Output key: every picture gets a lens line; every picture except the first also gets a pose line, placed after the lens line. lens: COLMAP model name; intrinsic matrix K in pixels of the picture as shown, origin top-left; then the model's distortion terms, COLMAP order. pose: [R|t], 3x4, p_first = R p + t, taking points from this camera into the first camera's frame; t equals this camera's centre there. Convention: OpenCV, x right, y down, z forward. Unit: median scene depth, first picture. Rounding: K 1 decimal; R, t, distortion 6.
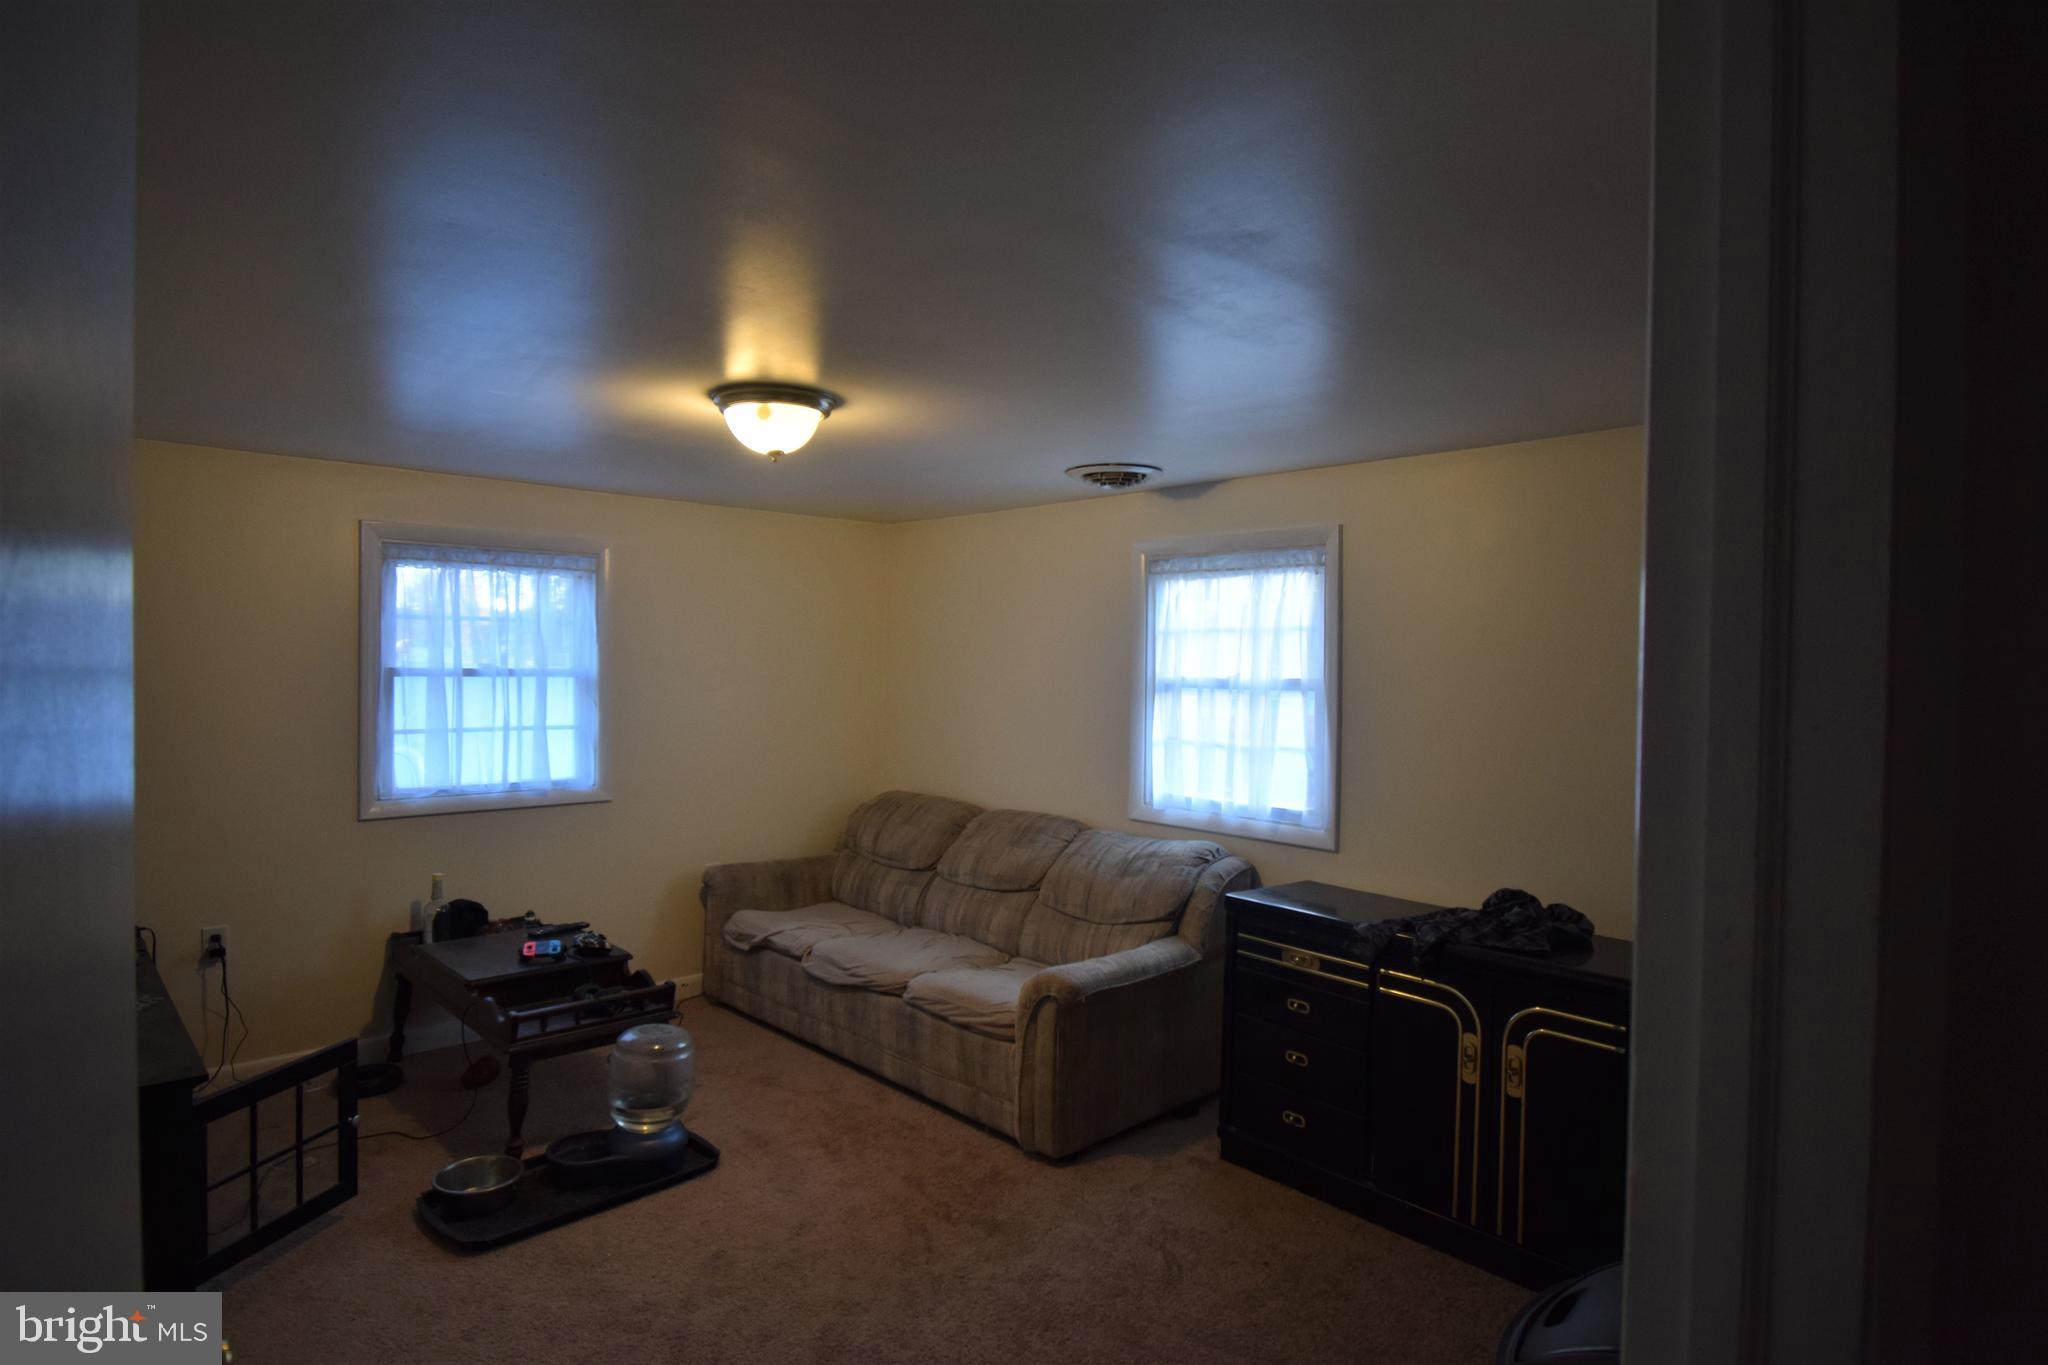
lens RADIAL K [[1113.2, 0, 1033.9], [0, 1113.2, 681.2], [0, 0, 1]] dist [0.014672, -0.024841]
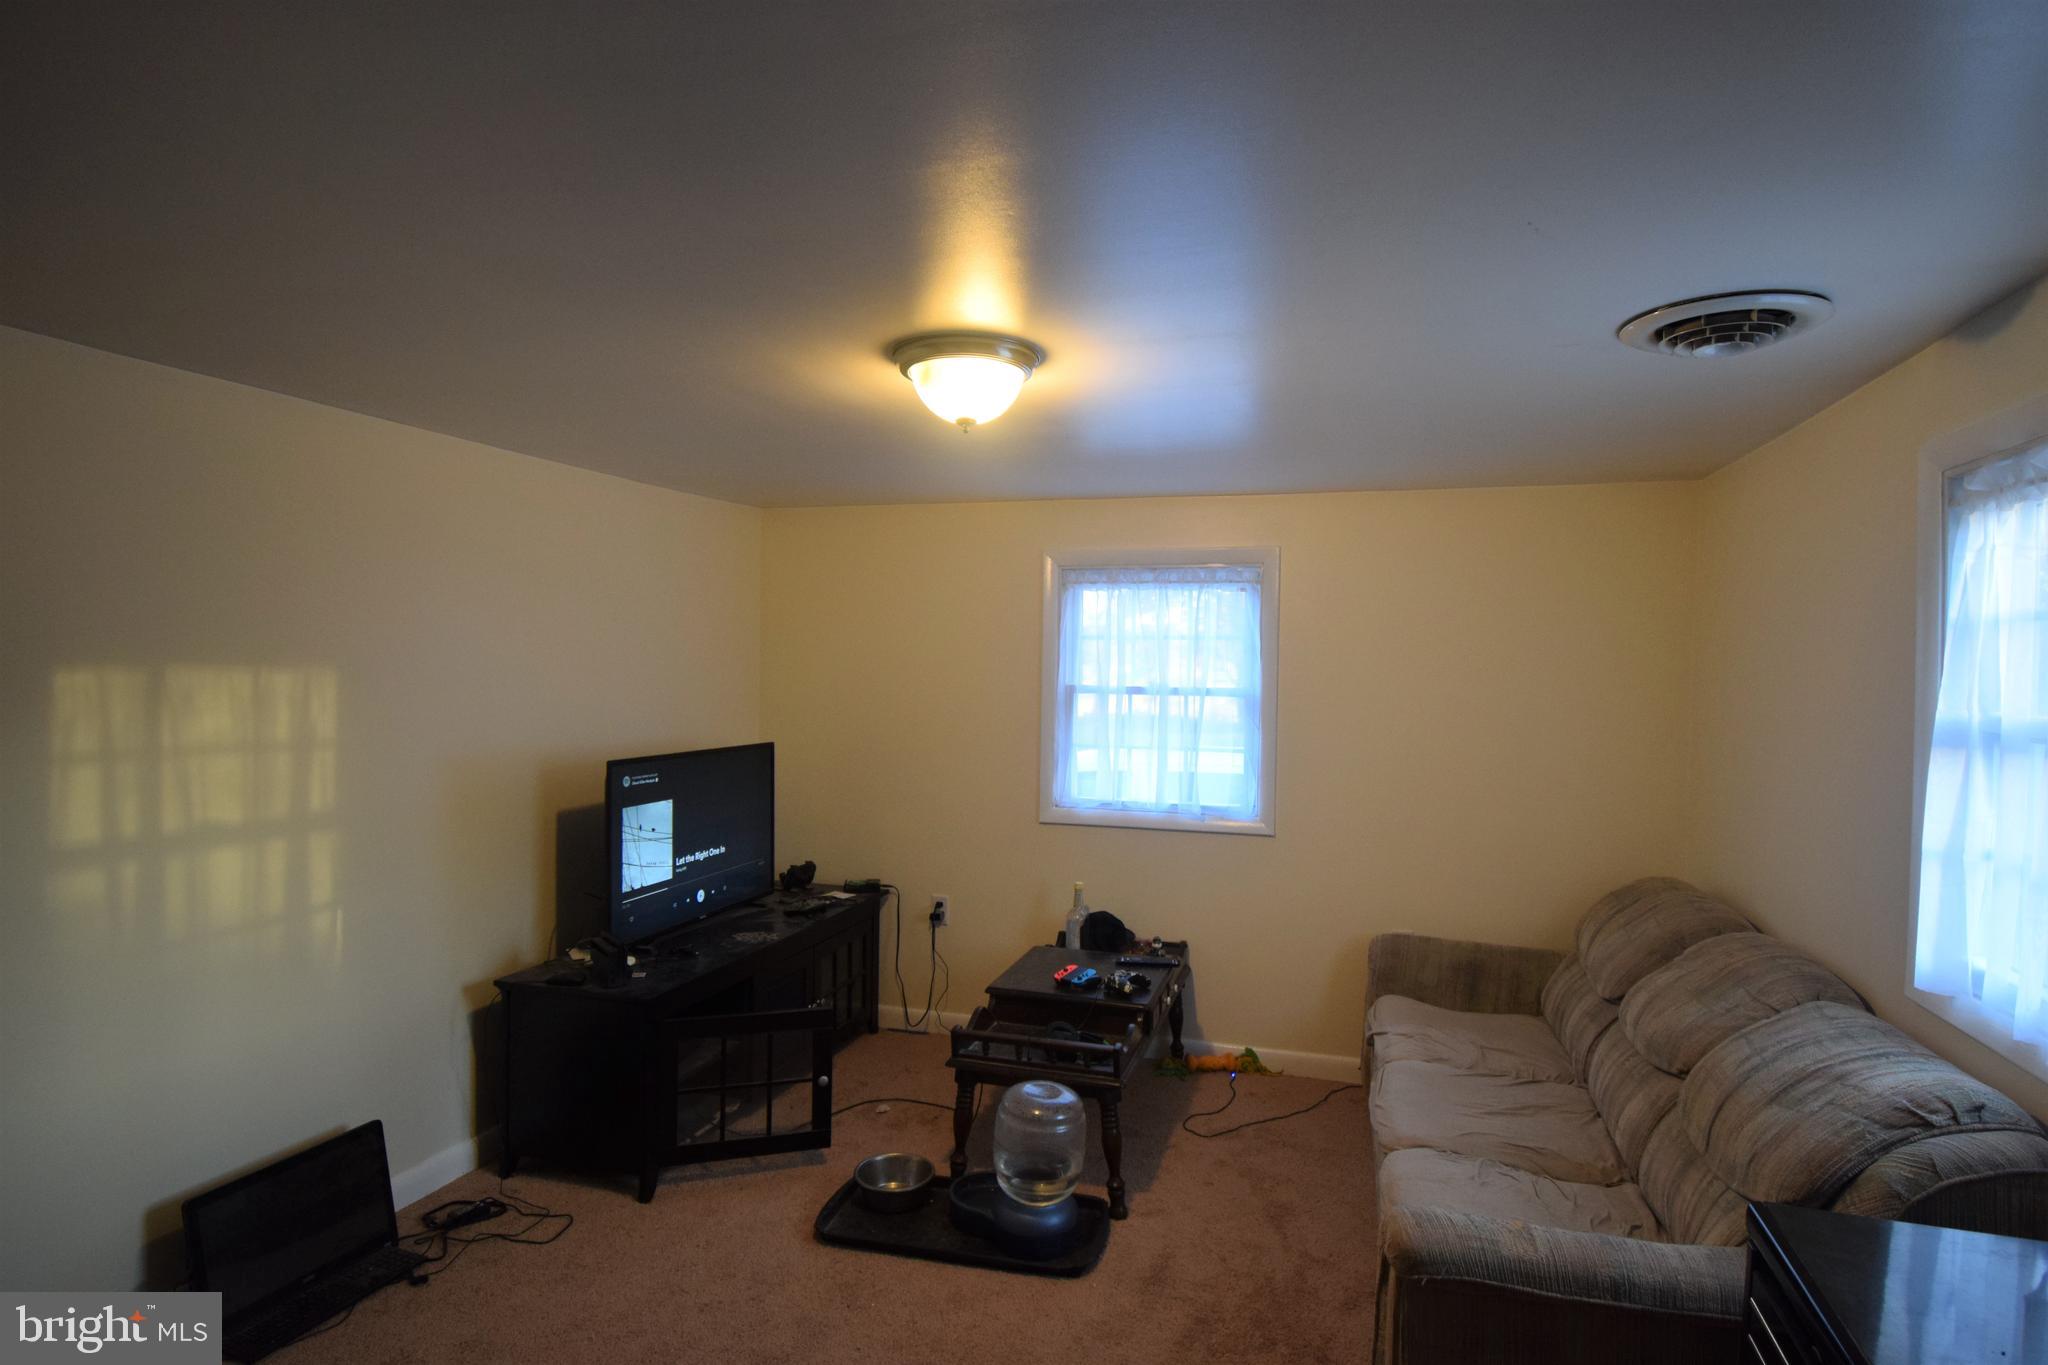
lens RADIAL K [[1113.2, 0, 1033.9], [0, 1113.2, 681.2], [0, 0, 1]] dist [0.014672, -0.024841]
pose [[0.499270, 0.003801, -0.866438, 0.345480], [-0.024816, 0.999643, -0.009915, -0.003892], [0.866091, 0.026452, 0.499186, 0.436744]]
